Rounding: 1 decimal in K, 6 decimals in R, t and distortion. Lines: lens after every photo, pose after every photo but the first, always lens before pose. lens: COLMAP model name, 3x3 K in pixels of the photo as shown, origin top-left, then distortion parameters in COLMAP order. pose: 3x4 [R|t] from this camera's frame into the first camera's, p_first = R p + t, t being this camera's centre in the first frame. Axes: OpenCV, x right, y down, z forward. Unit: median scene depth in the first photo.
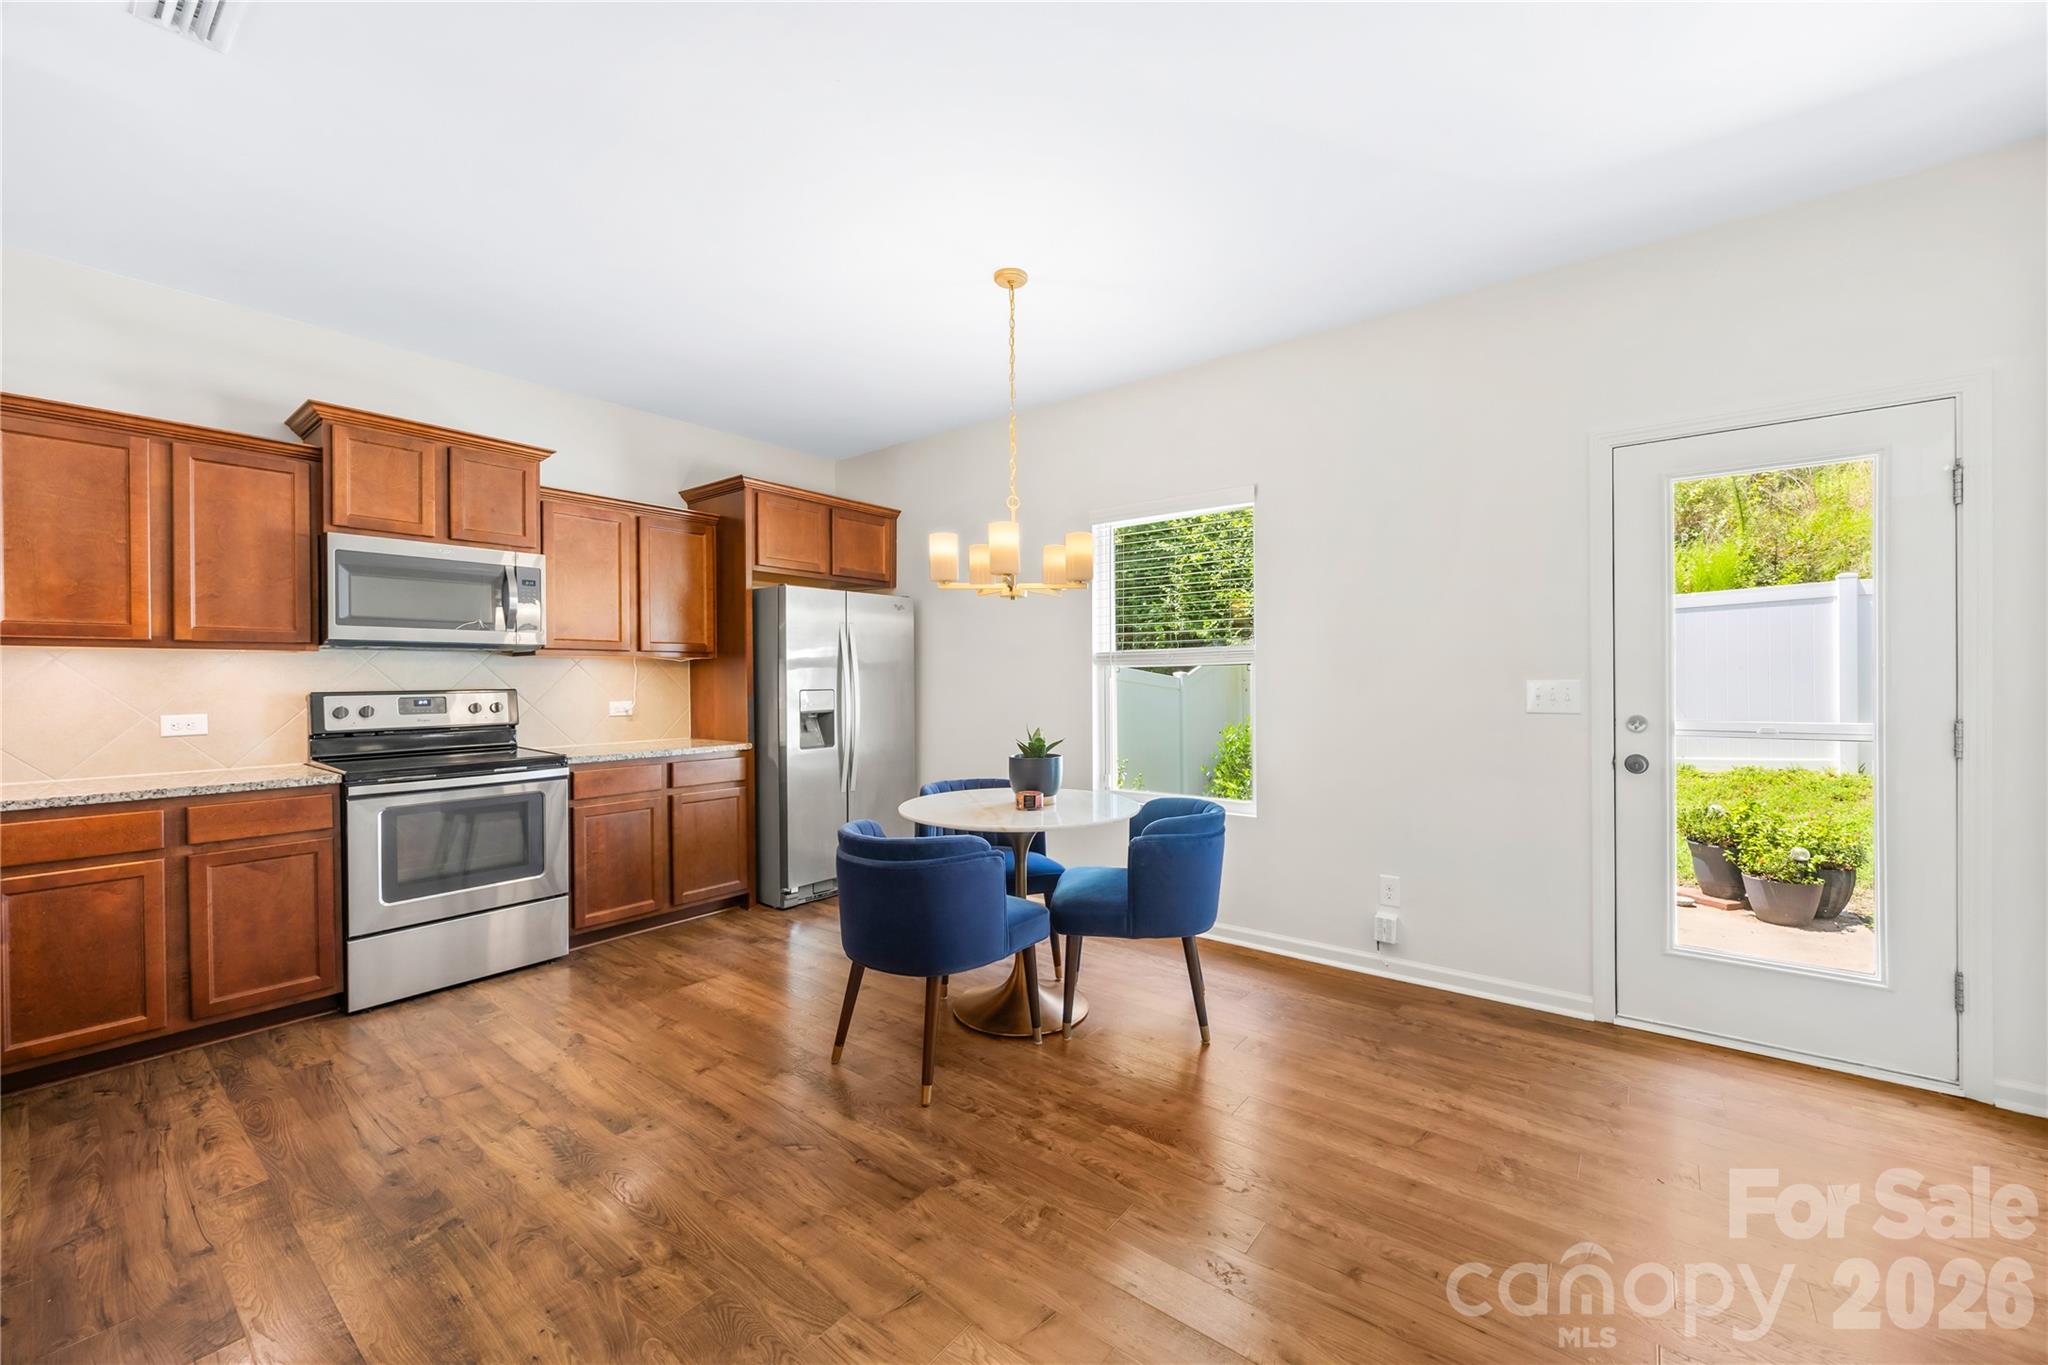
lens RADIAL K [[781.2, 0, 1021.0], [0, 781.2, 677.7], [0, 0, 1]] dist [-0.001110, 0.000094]
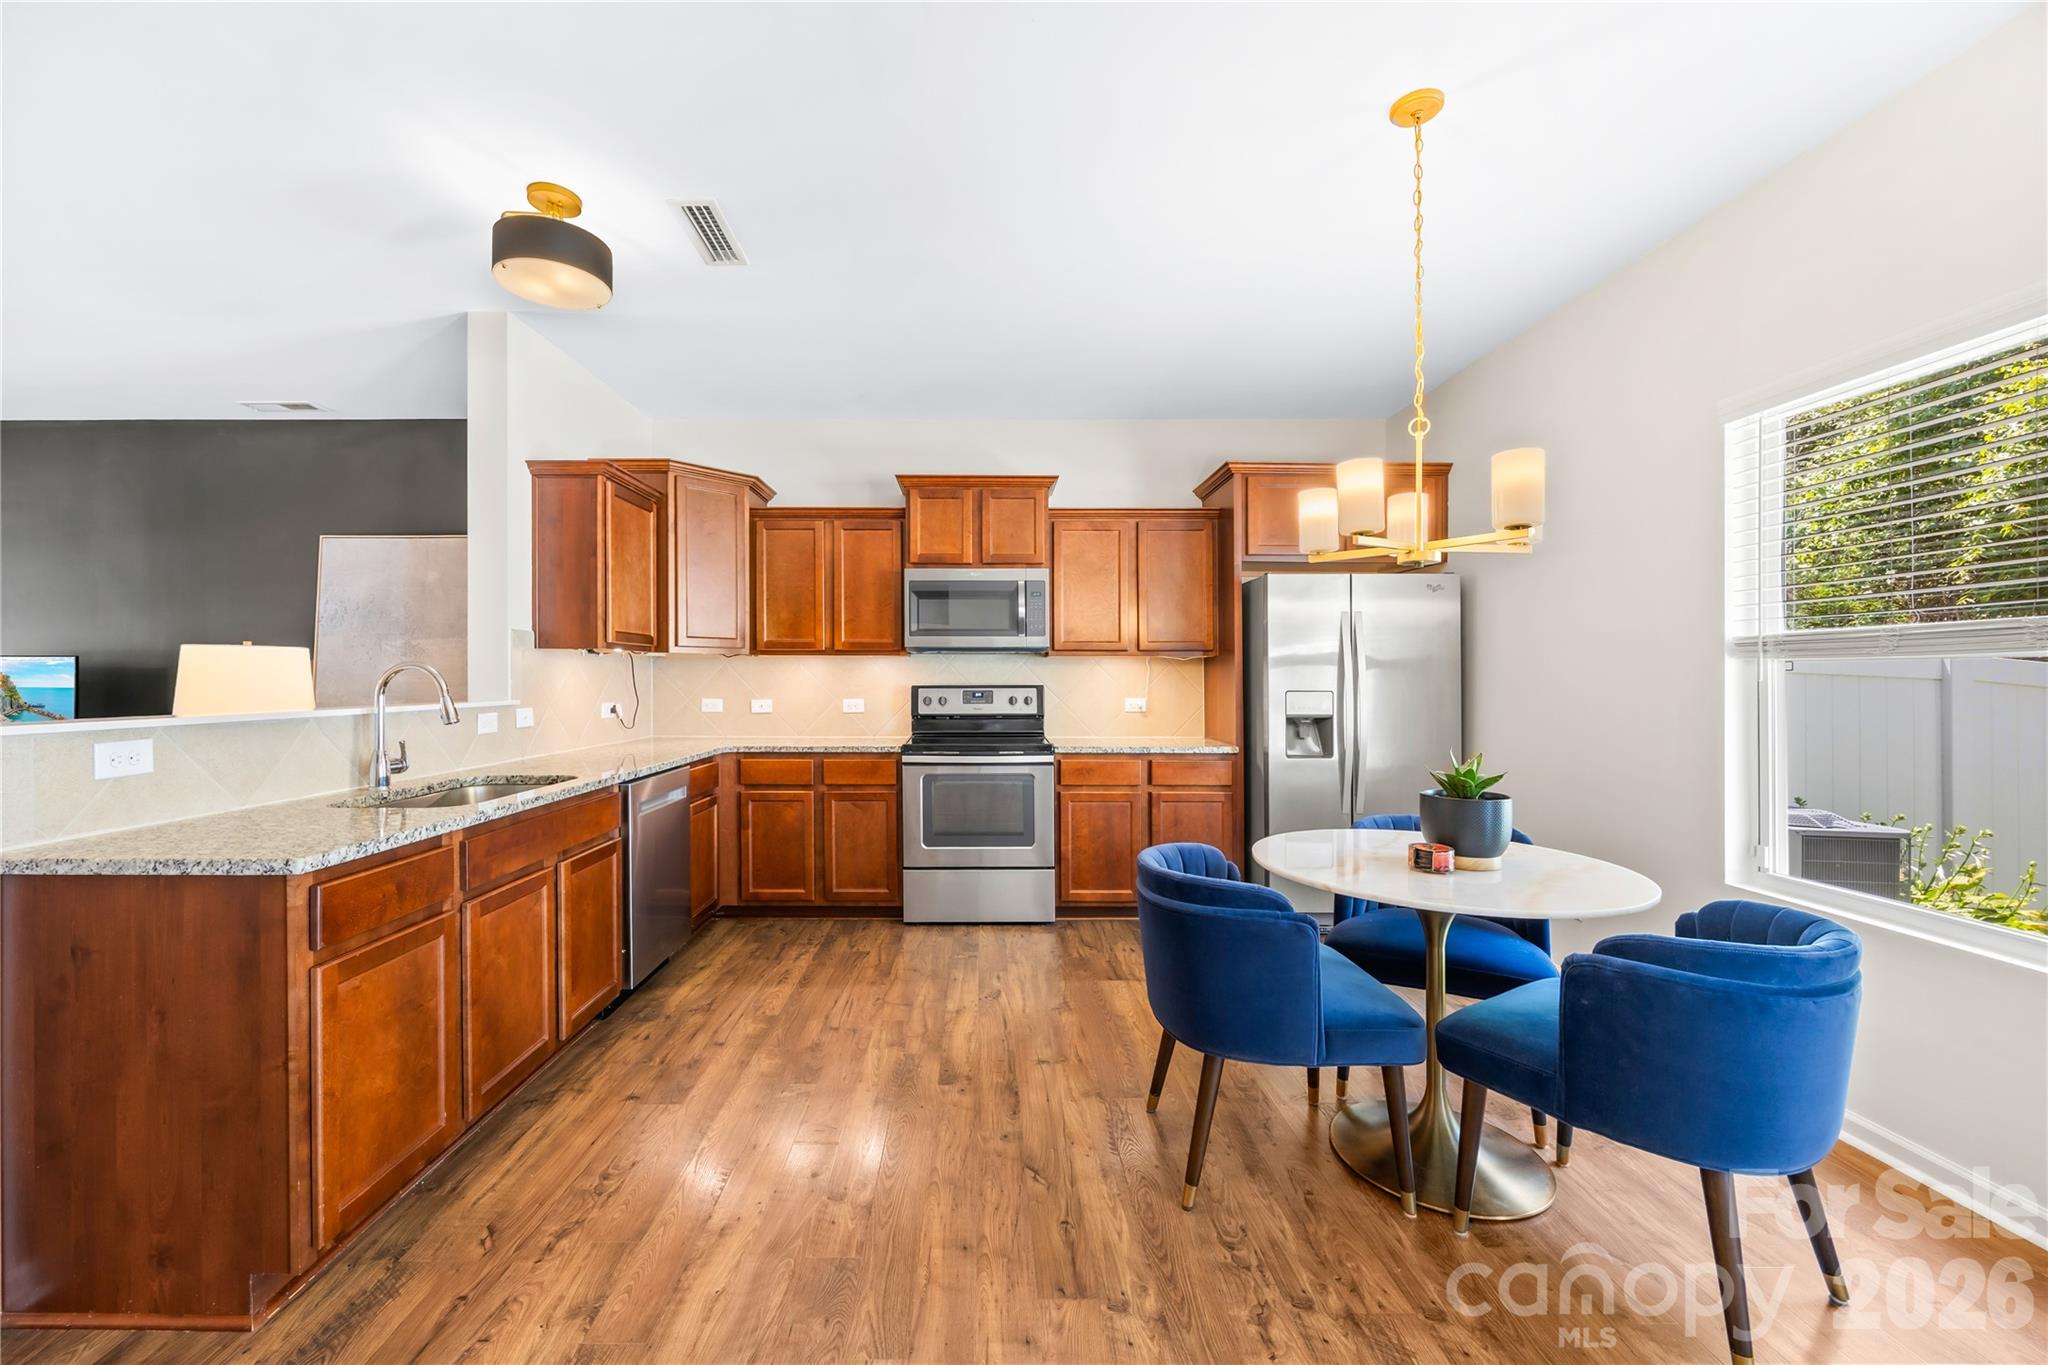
lens RADIAL K [[791.5, 0, 988.3], [0, 791.5, 674.1], [0, 0, 1]] dist [-0.002937, 0.000039]
pose [[0.619649, 0.002028, -0.784877, 0.293604], [-0.004733, 0.999988, -0.001153, -0.000586], [0.784865, 0.004429, 0.619651, 0.250626]]
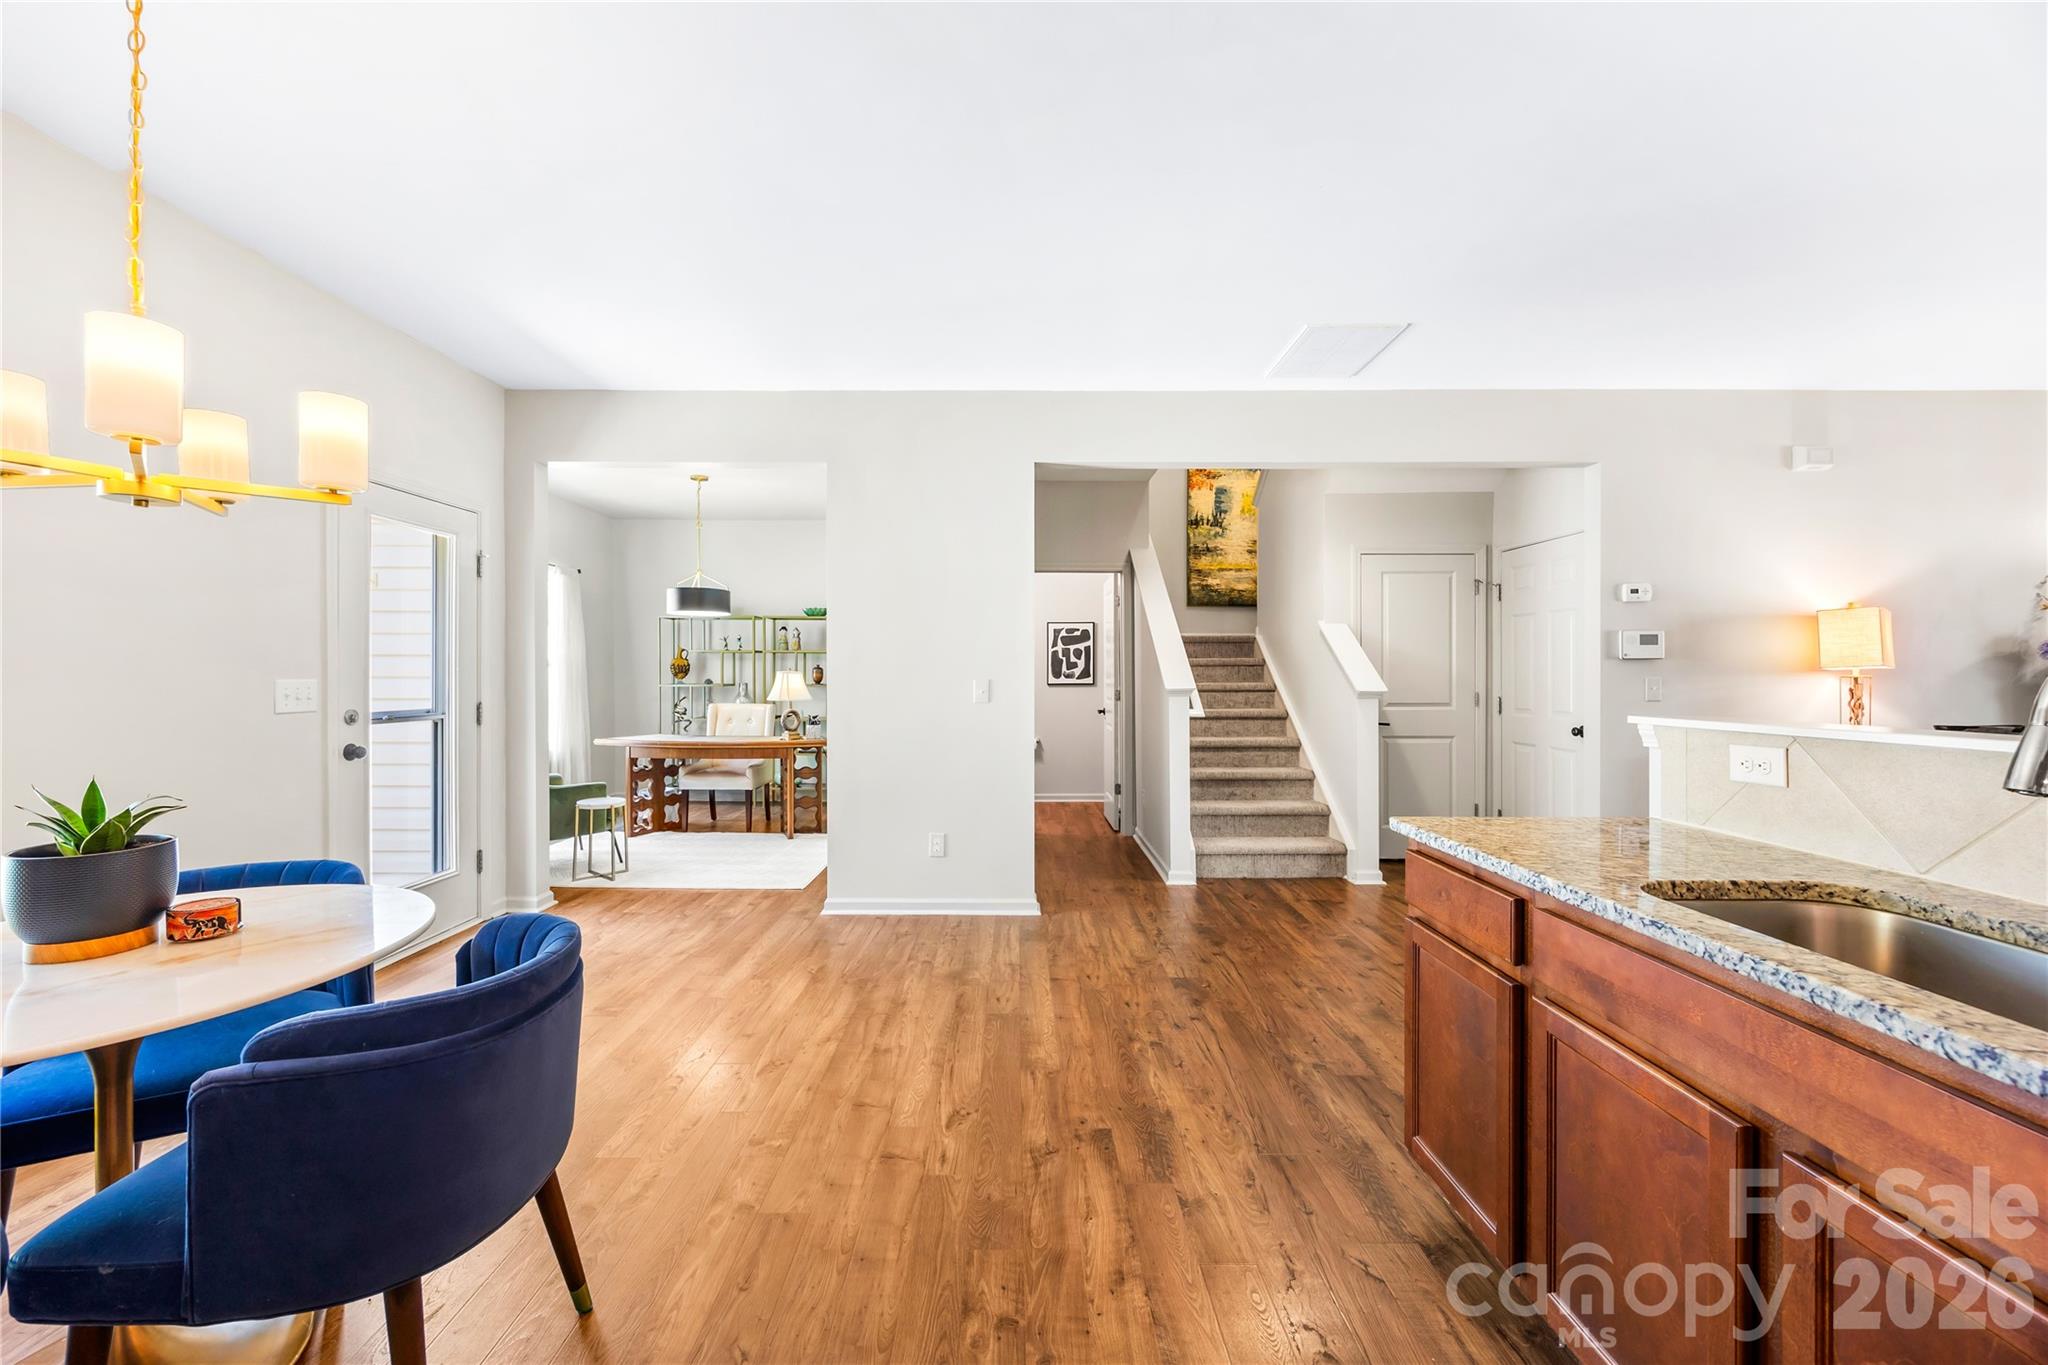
lens RADIAL K [[781.2, 0, 1021.0], [0, 781.2, 677.7], [0, 0, 1]] dist [-0.001110, 0.000094]
pose [[-0.620406, -0.000039, 0.784281, -0.670732], [0.005539, 0.999975, 0.004431, -0.001059], [-0.784261, 0.007094, -0.620390, 0.847271]]
